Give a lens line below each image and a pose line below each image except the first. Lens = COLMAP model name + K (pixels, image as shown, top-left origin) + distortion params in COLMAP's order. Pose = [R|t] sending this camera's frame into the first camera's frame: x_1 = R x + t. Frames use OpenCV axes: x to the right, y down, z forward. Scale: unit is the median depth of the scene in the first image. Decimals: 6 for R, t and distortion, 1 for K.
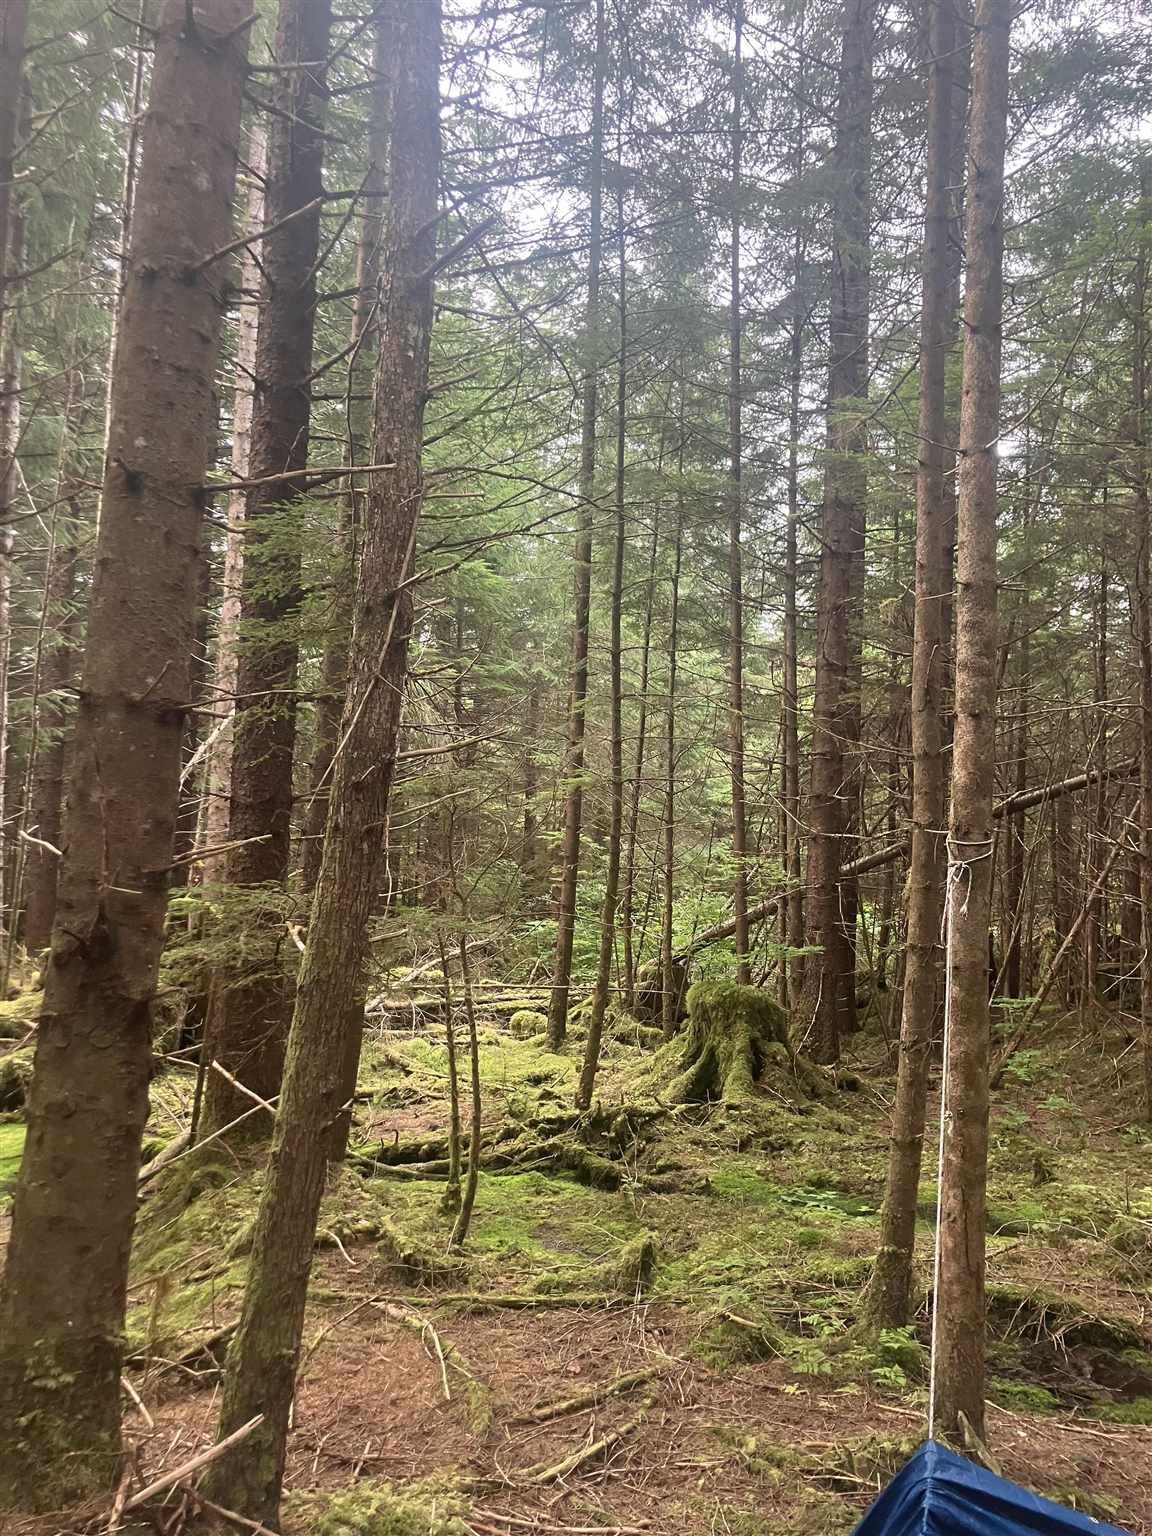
lens RADIAL K [[1265.6, 0, 587.9], [0, 1265.6, 761.2], [0, 0, 1]] dist [0.021955, -0.012821]
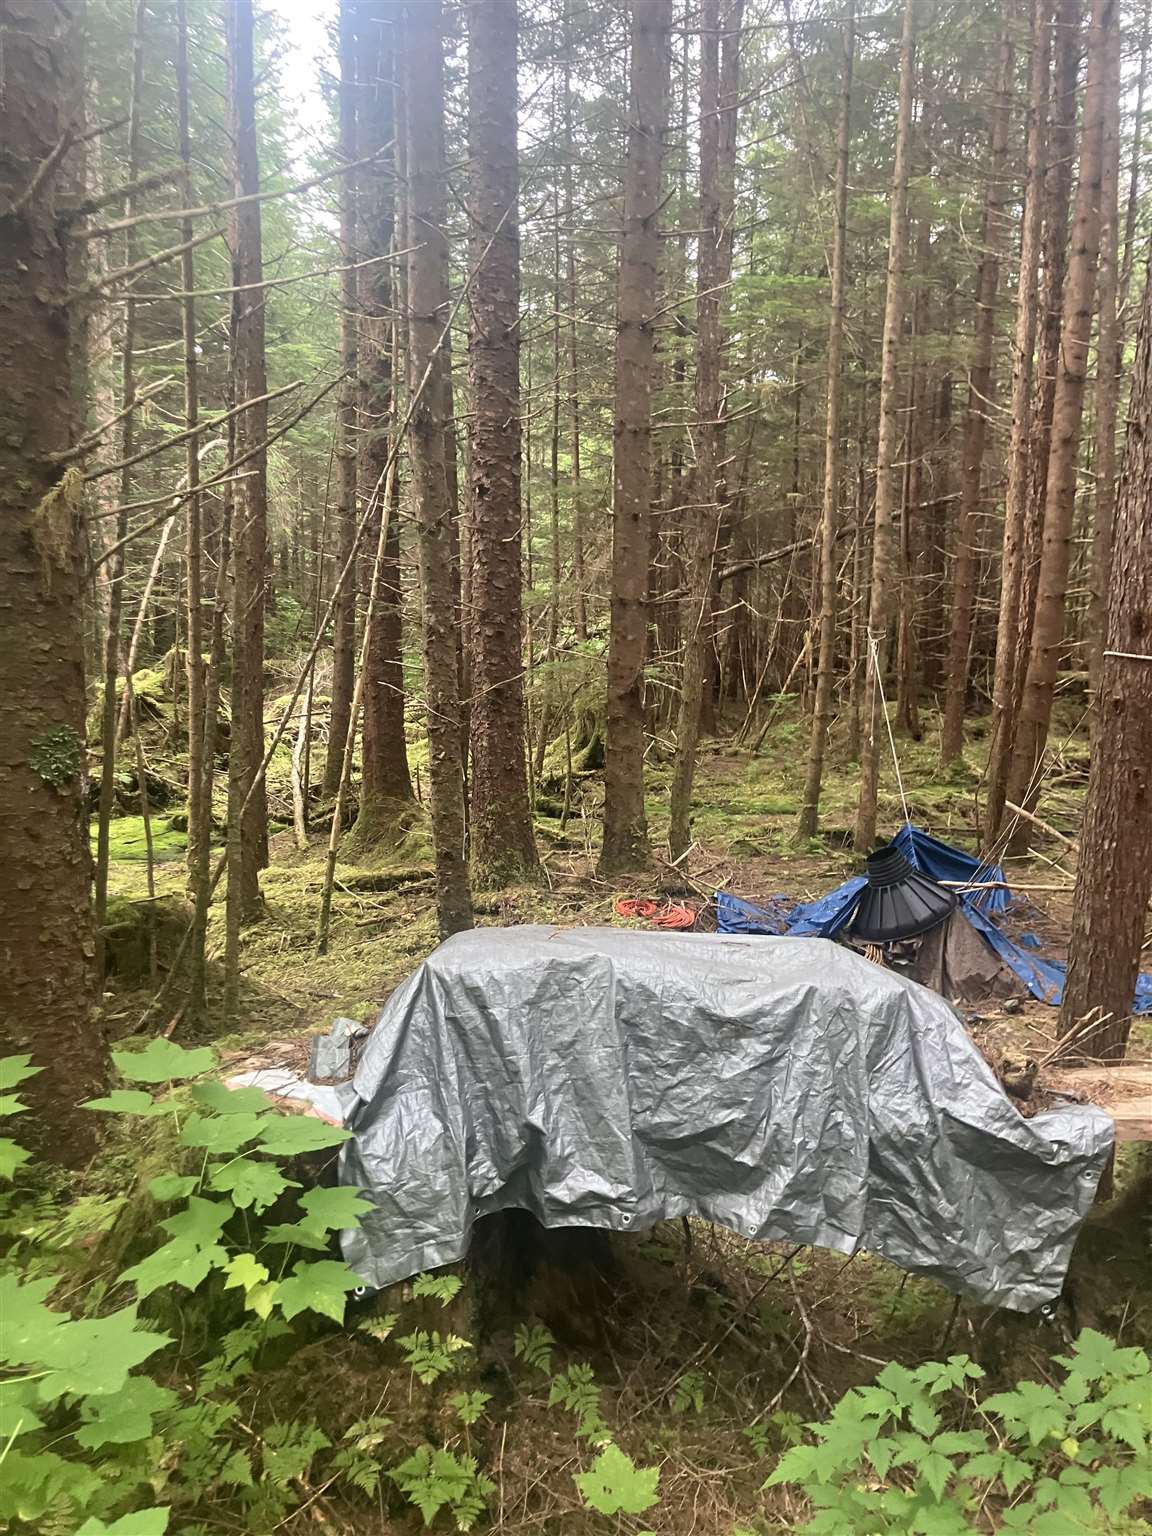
lens RADIAL K [[1265.6, 0, 587.9], [0, 1265.6, 761.2], [0, 0, 1]] dist [0.021955, -0.012821]
pose [[0.956911, -0.066811, 0.282592, -0.354592], [0.001719, 0.974458, 0.224562, -0.091252], [-0.290377, -0.214400, 0.932584, -0.444601]]
